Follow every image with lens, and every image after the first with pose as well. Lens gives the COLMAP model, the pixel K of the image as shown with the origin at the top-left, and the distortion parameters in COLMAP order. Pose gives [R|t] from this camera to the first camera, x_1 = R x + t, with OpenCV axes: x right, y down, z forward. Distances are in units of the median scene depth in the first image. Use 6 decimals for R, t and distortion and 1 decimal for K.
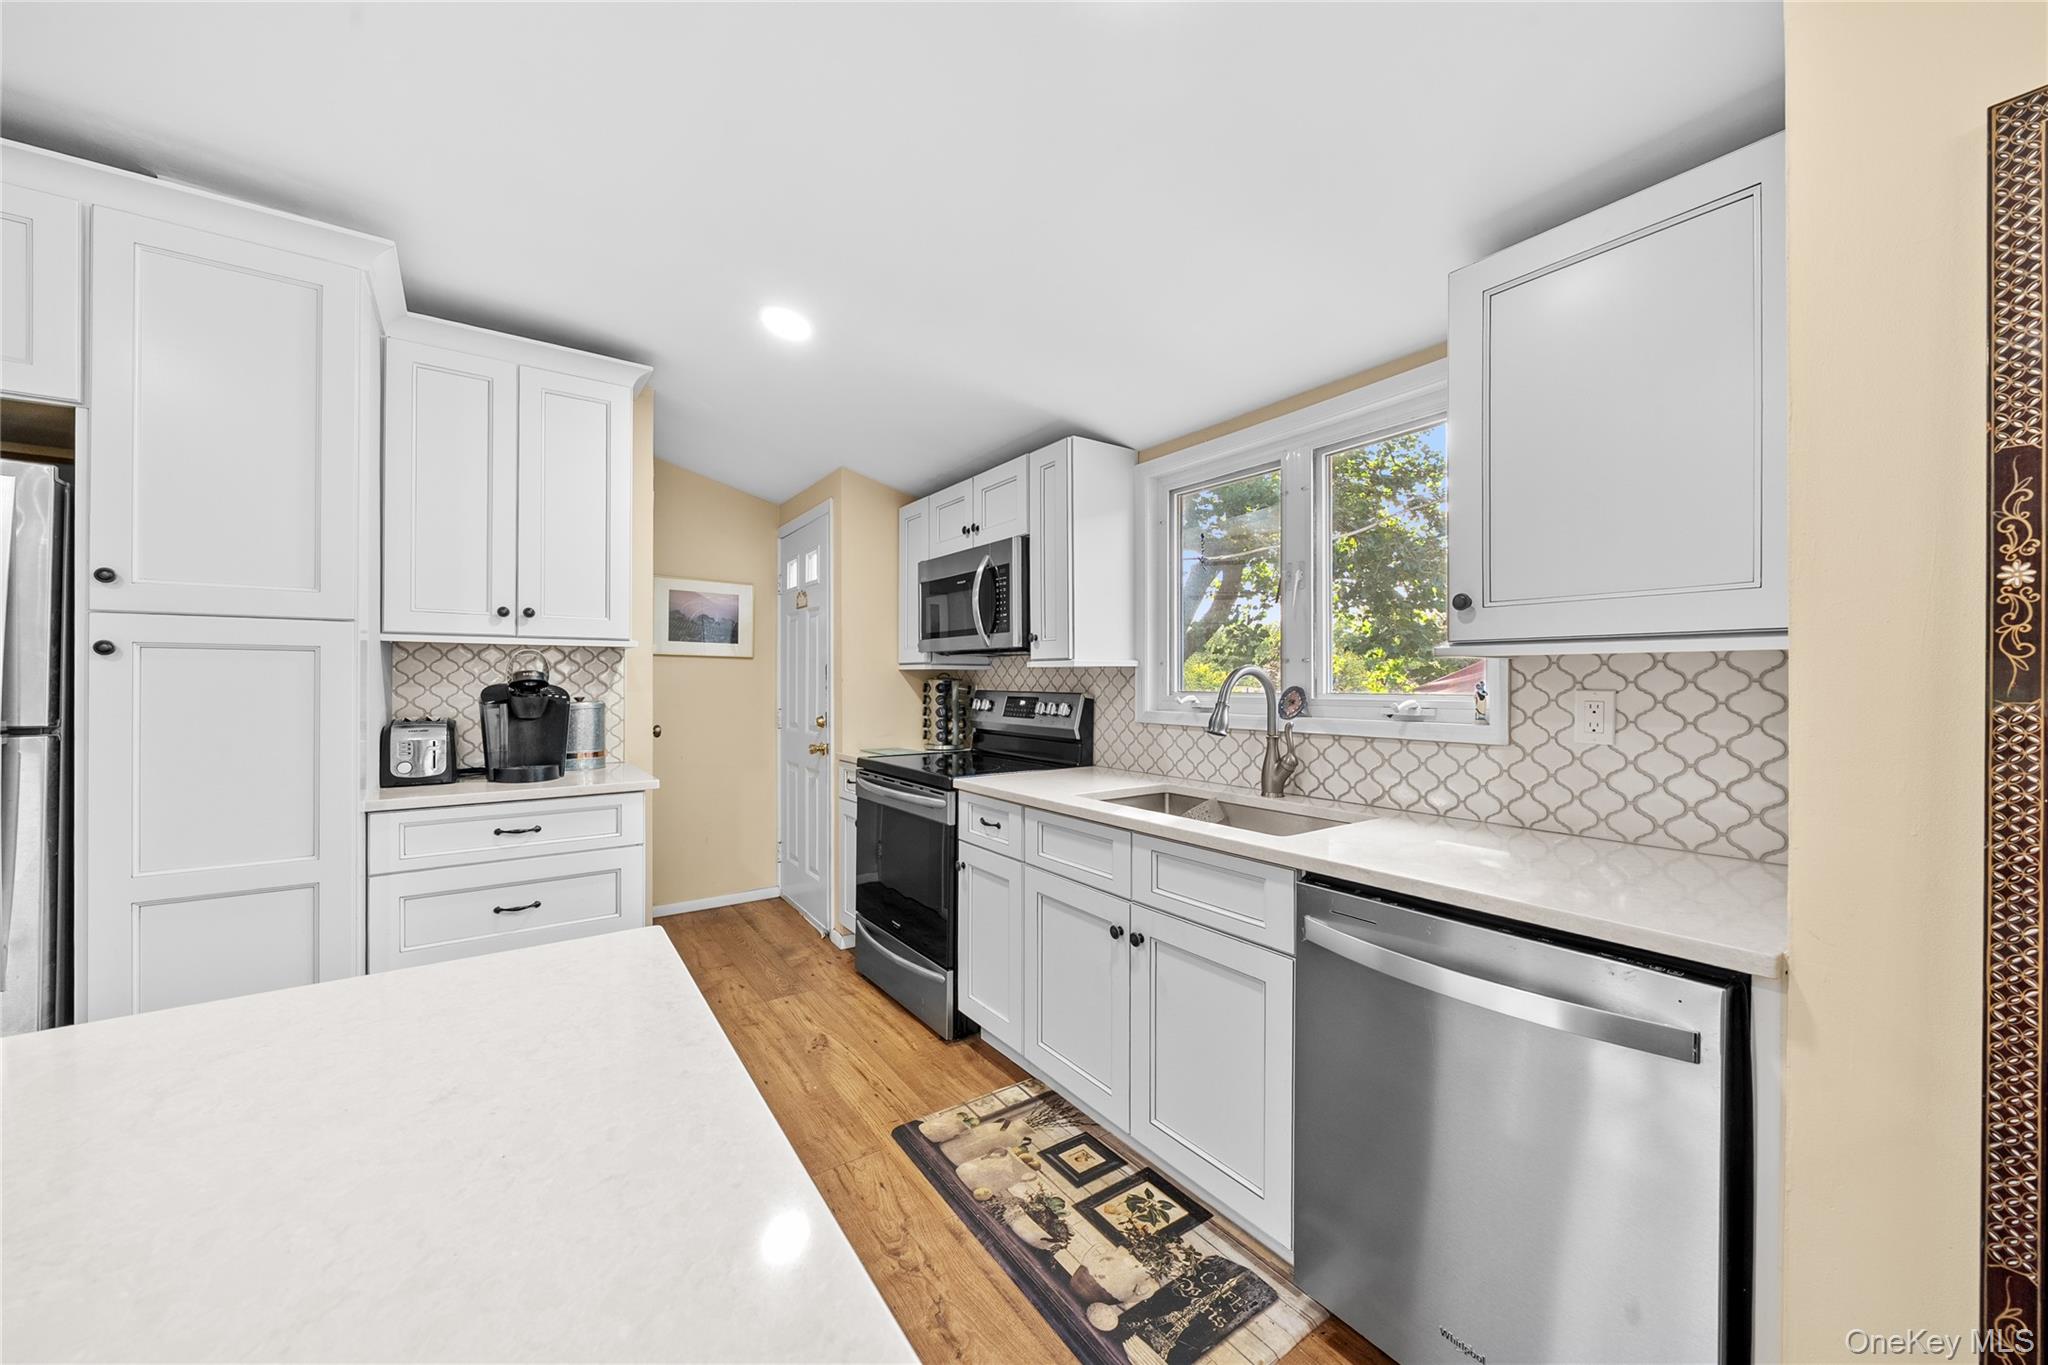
lens RADIAL K [[737.7, 0, 1054.6], [0, 737.7, 685.6], [0, 0, 1]] dist [0.001483, -0.000073]
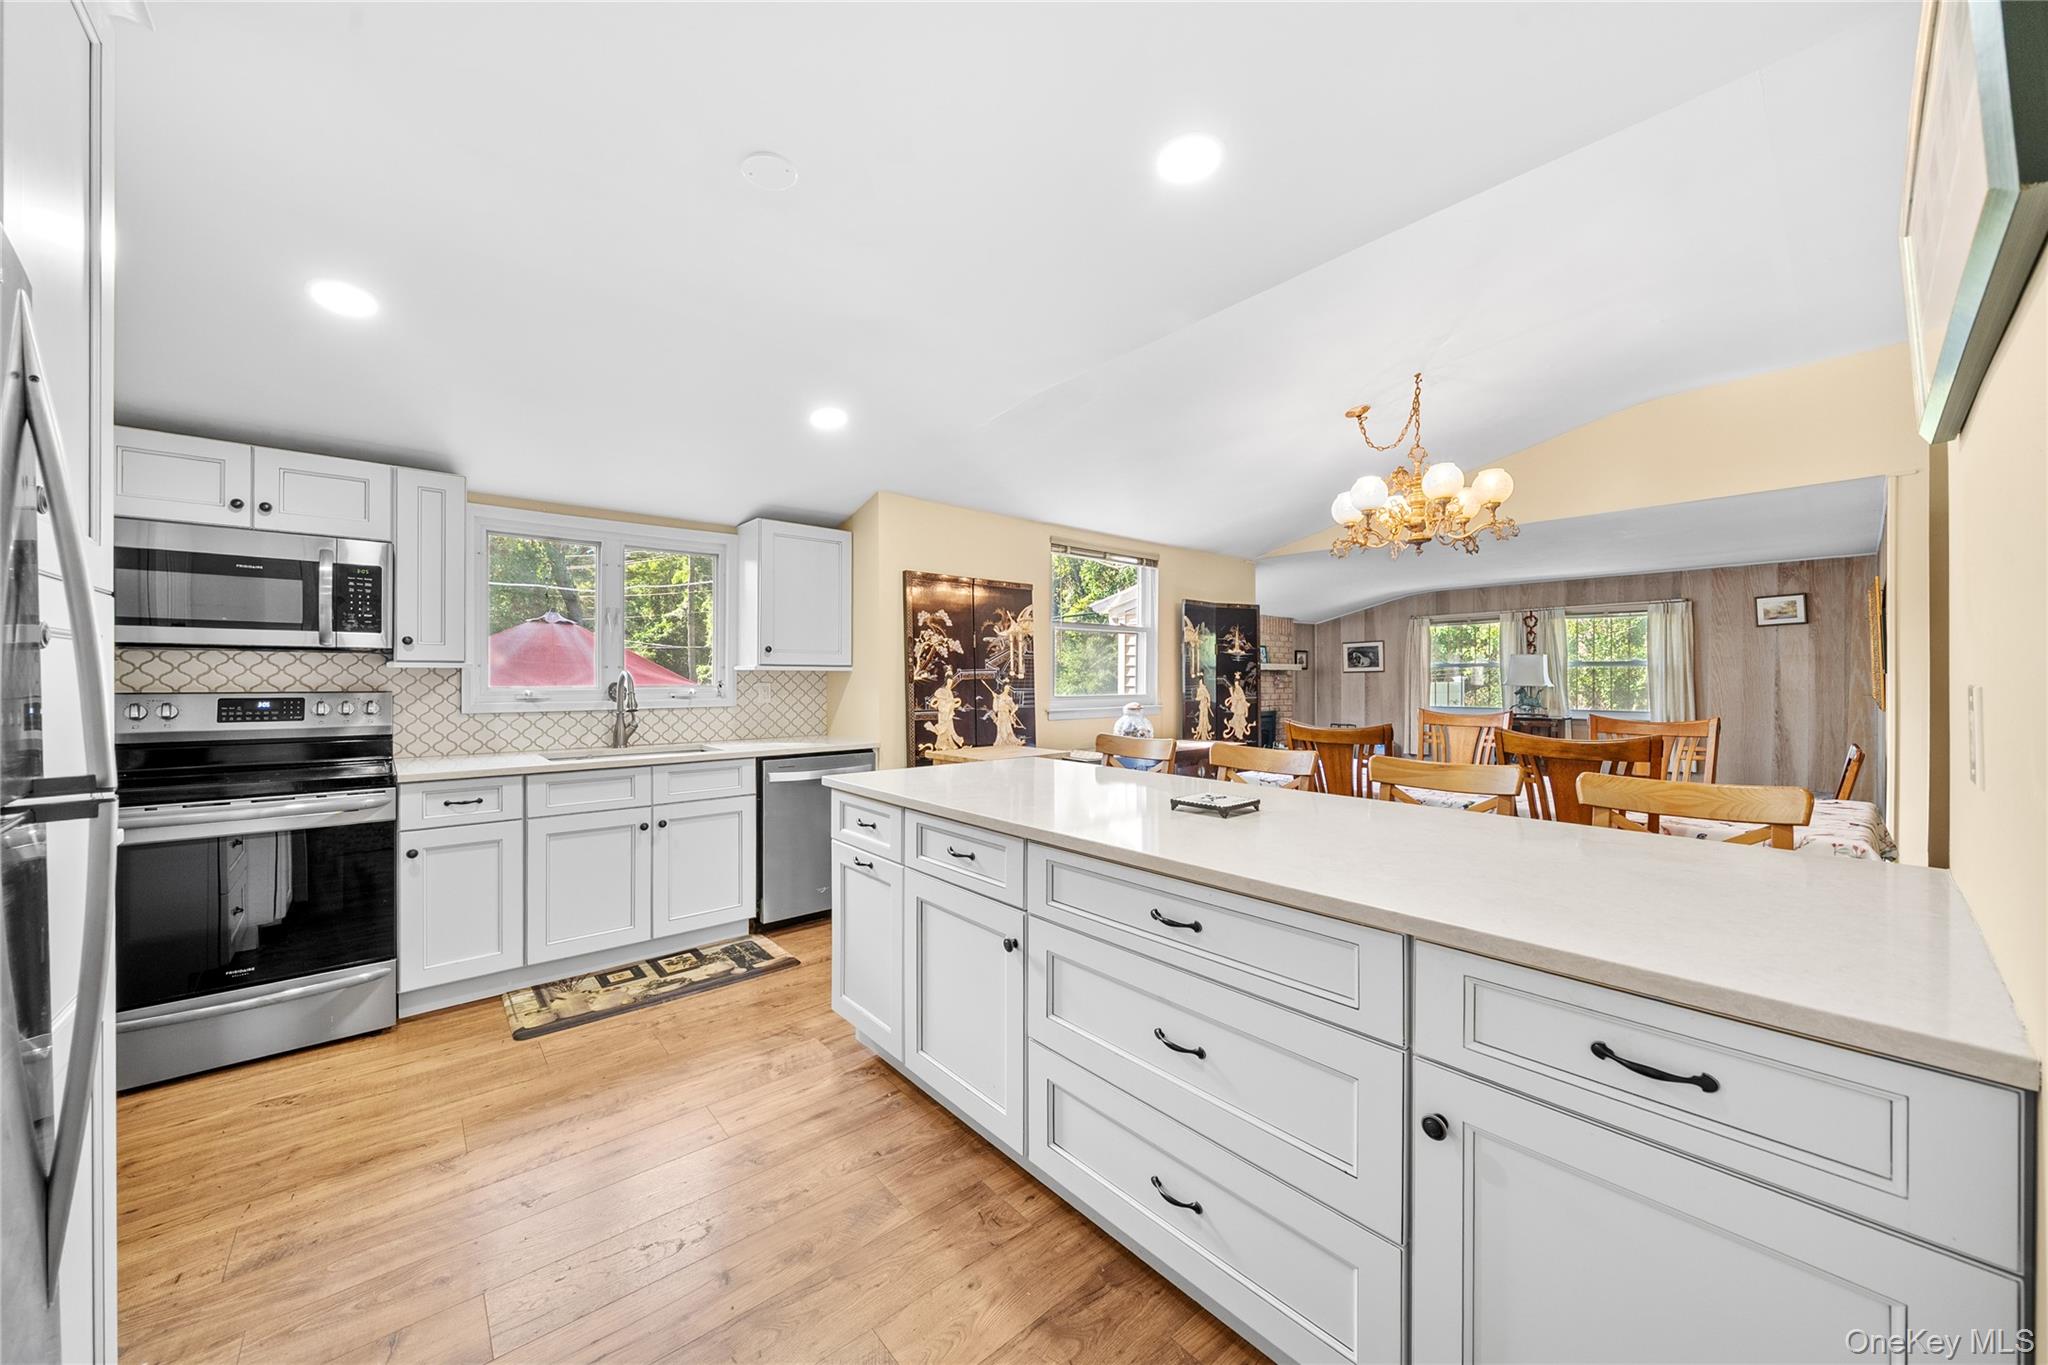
lens RADIAL K [[737.7, 0, 1026.2], [0, 737.7, 677.5], [0, 0, 1]] dist [0.001483, -0.000073]
pose [[-0.104265, -0.003699, 0.994543, -1.403167], [0.003341, 0.999986, 0.004069, -0.013561], [-0.994544, 0.003747, -0.104252, 0.240543]]
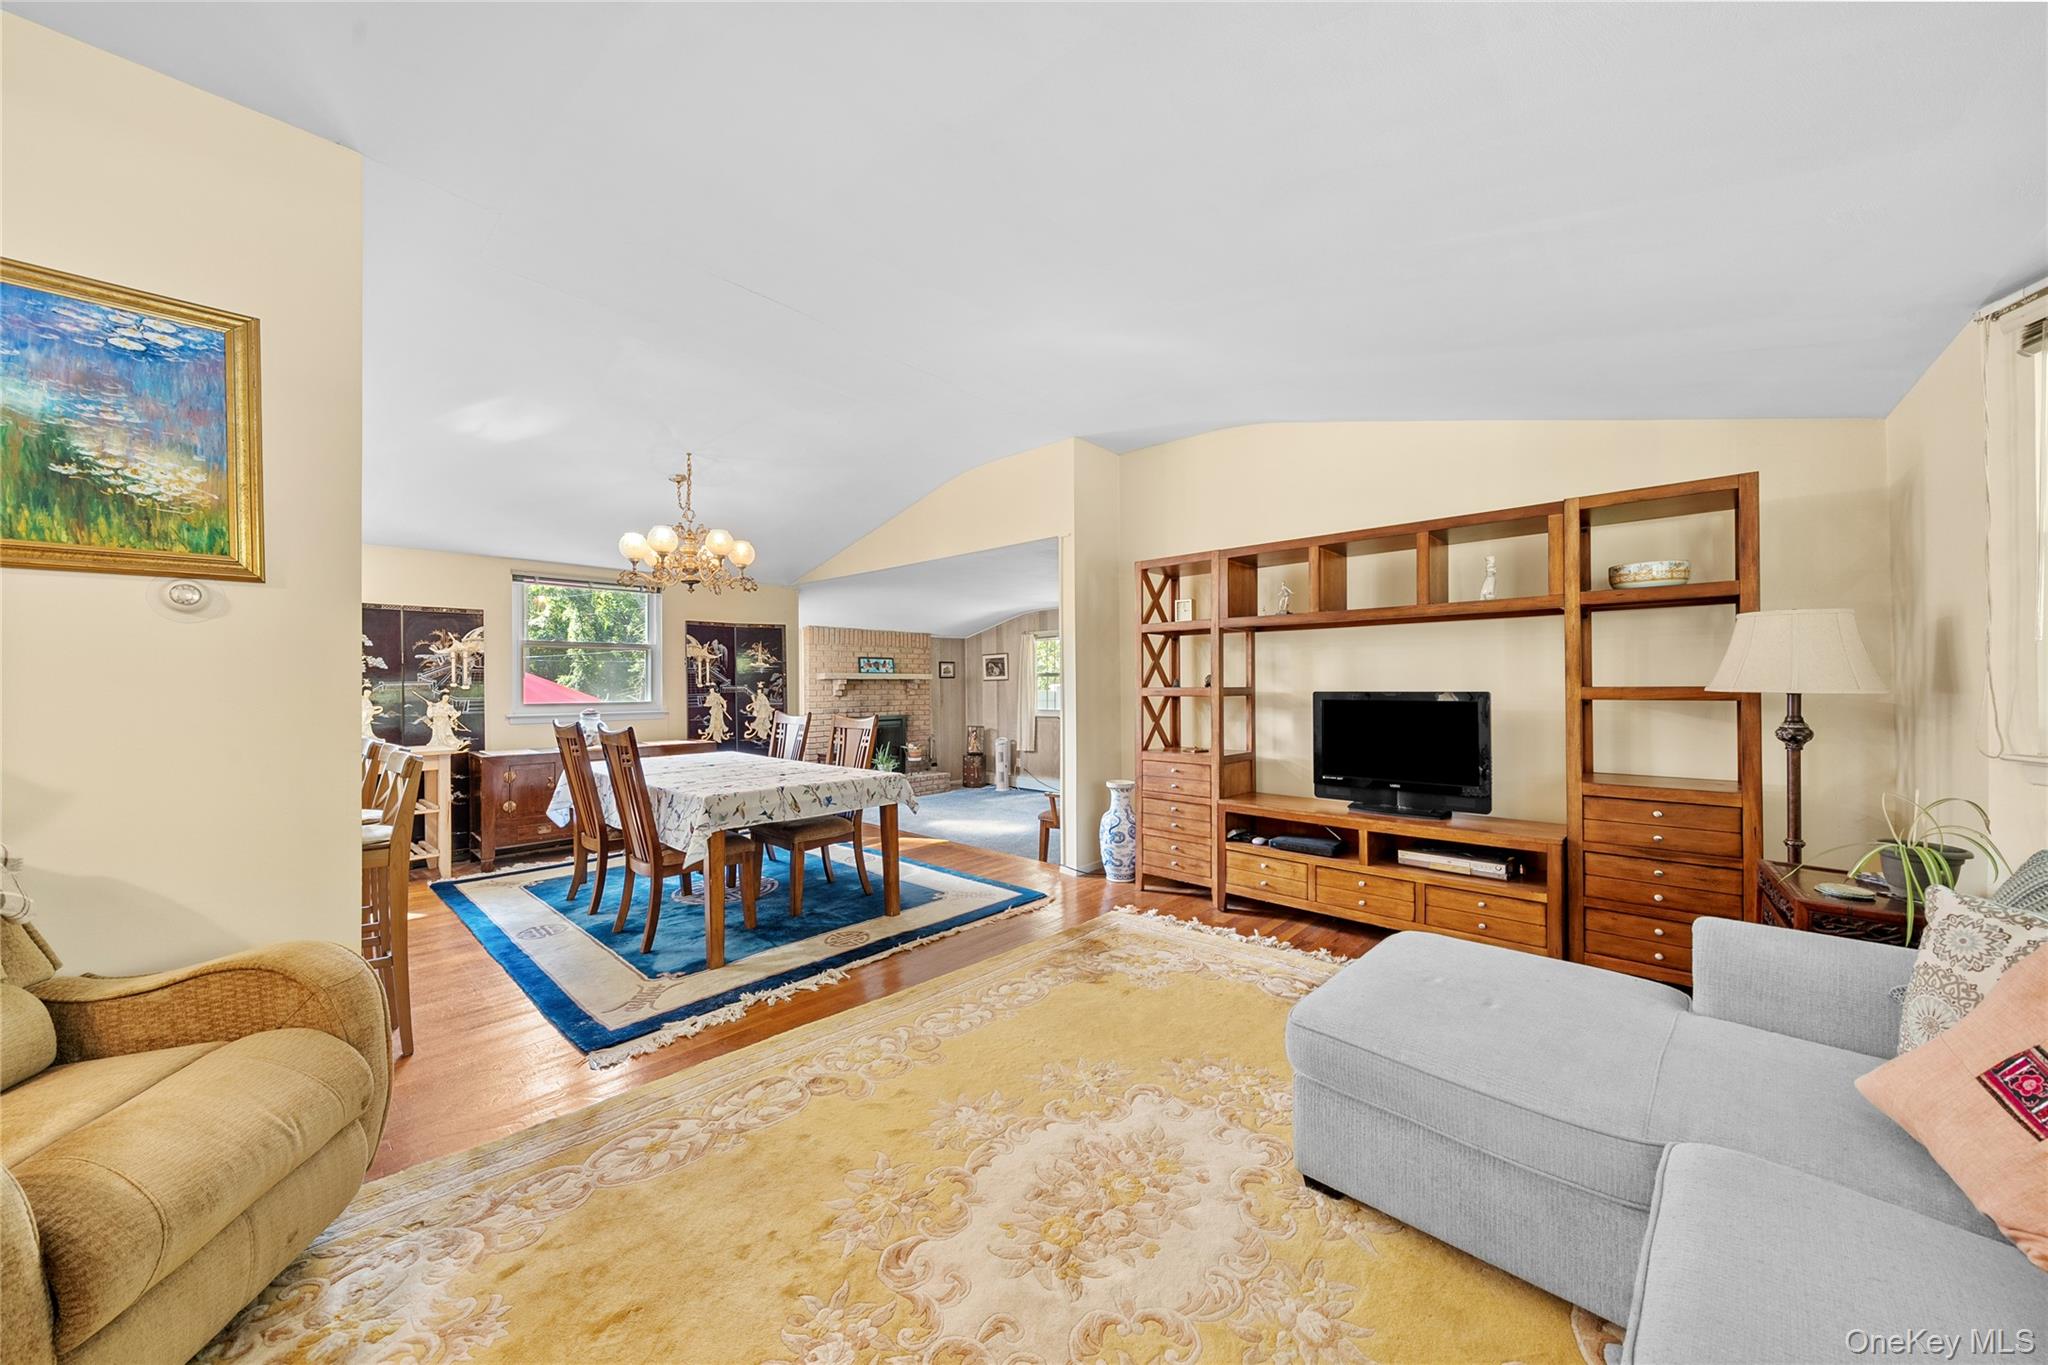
lens RADIAL K [[737.7, 0, 1024.0], [0, 737.7, 688.8], [0, 0, 1]] dist [0.001483, -0.000073]
pose [[-0.197444, -0.008815, 0.980274, -2.127968], [0.008042, 0.999911, 0.010612, -0.014946], [-0.980281, 0.009979, -0.197356, -1.307639]]
